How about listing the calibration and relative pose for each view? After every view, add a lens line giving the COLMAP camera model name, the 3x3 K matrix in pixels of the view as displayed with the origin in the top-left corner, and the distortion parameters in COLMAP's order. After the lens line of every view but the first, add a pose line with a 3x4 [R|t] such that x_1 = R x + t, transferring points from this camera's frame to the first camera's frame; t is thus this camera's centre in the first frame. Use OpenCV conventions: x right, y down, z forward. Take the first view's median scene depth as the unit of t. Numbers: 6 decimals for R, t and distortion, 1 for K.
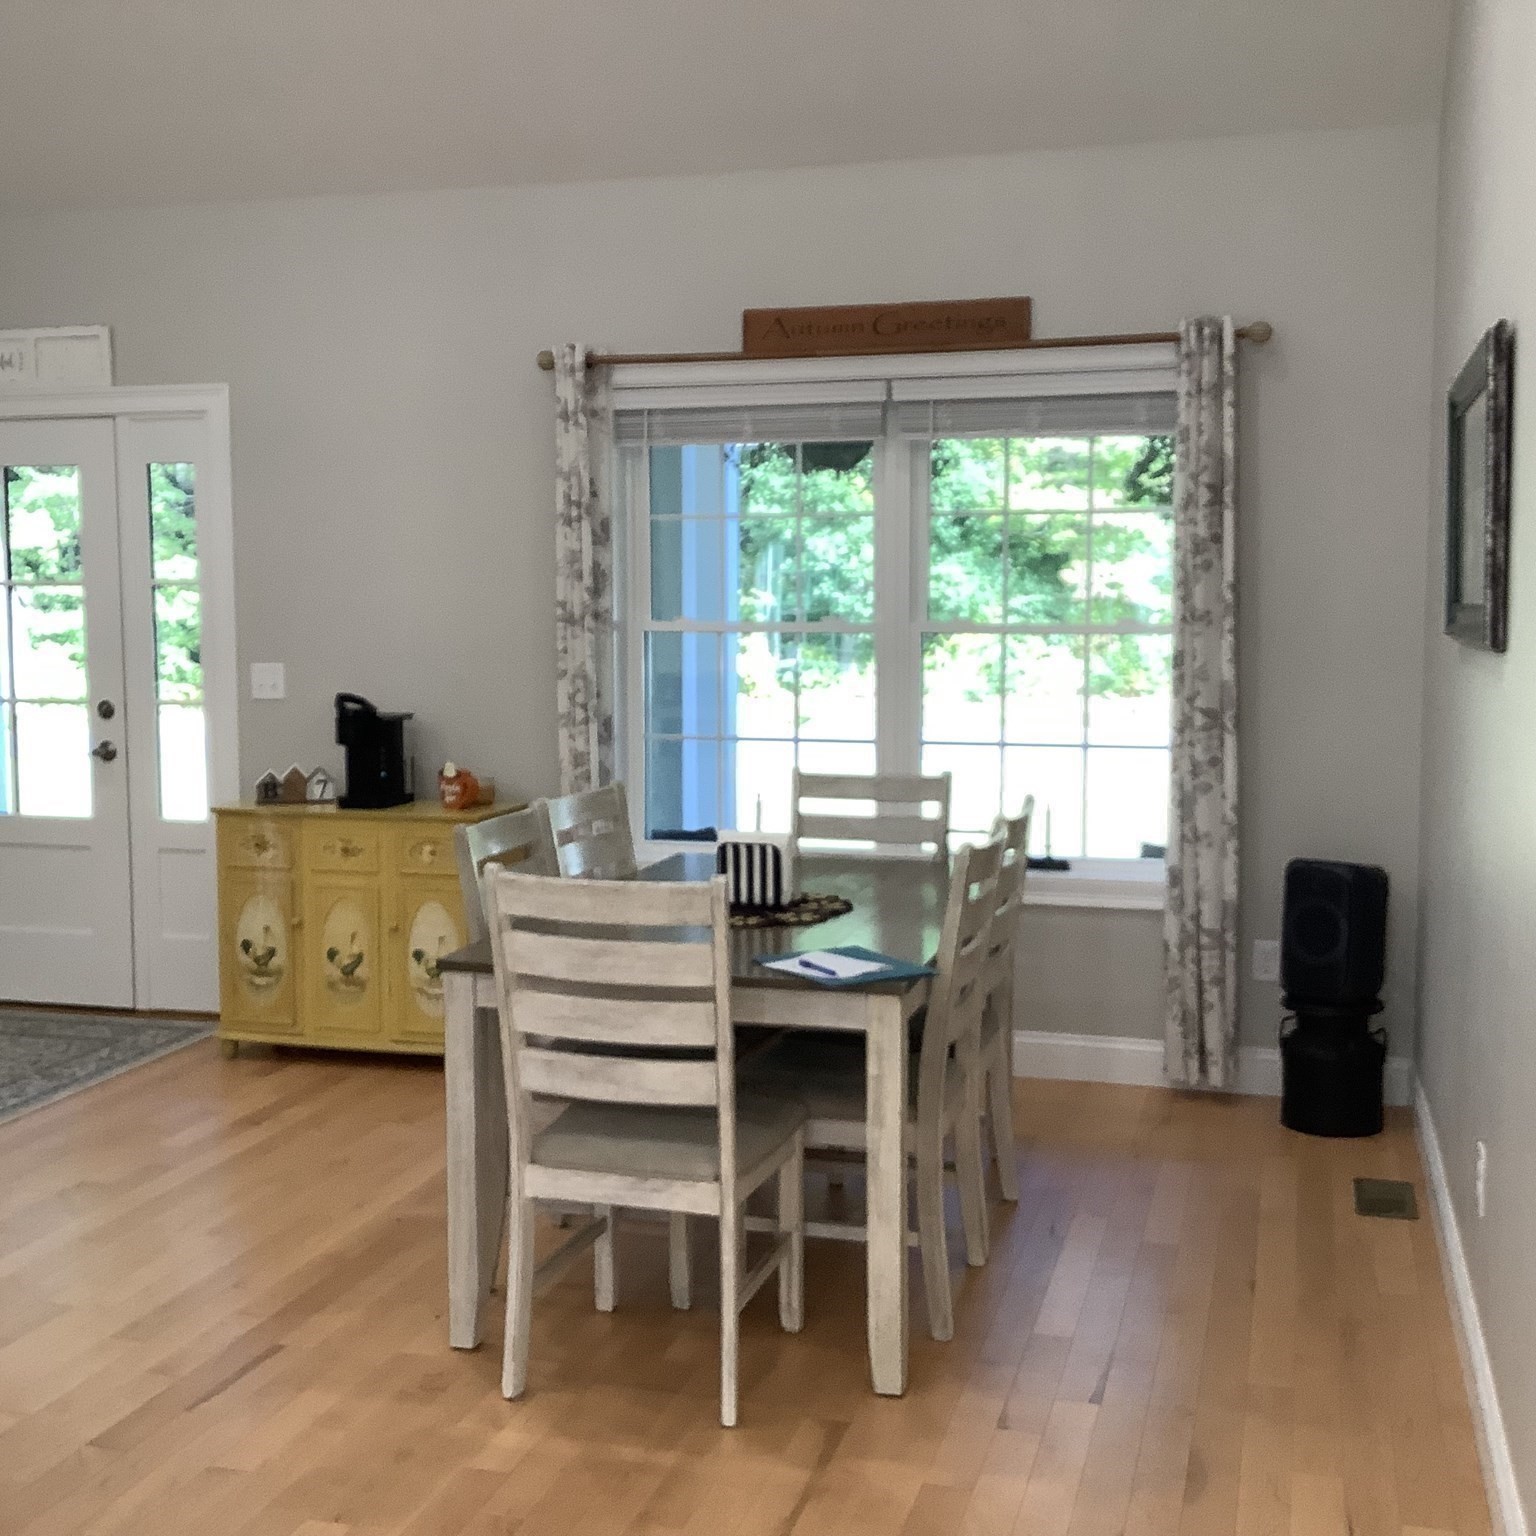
lens RADIAL K [[1872.3, 0, 767.4], [0, 1872.3, 802.2], [0, 0, 1]] dist [0.146815, -0.343120]
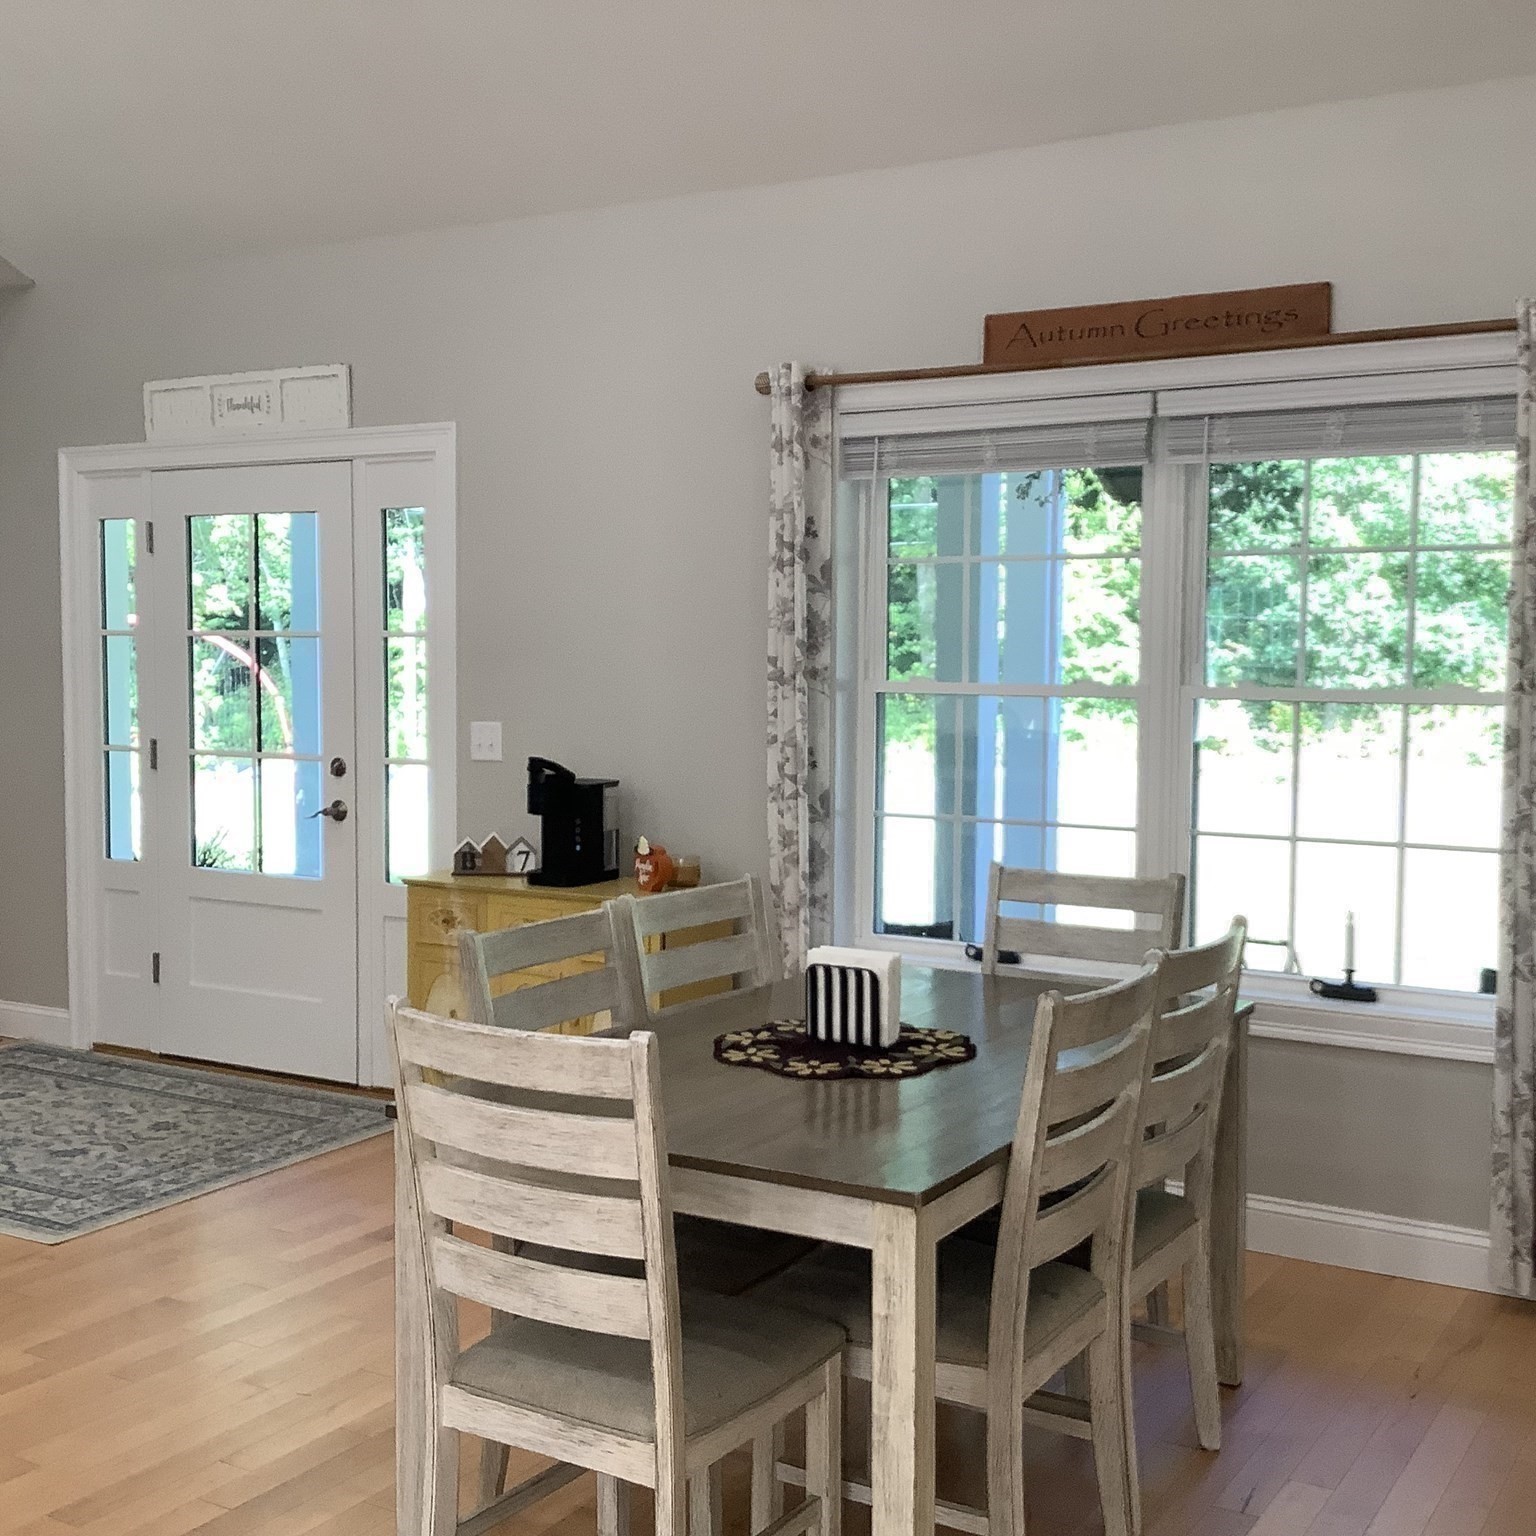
lens RADIAL K [[1872.3, 0, 767.4], [0, 1872.3, 802.2], [0, 0, 1]] dist [0.146815, -0.343120]
pose [[0.964967, 0.029136, -0.260747, 0.117406], [-0.036114, 0.999105, -0.022008, -0.020493], [0.259872, 0.030654, 0.965156, 0.161777]]
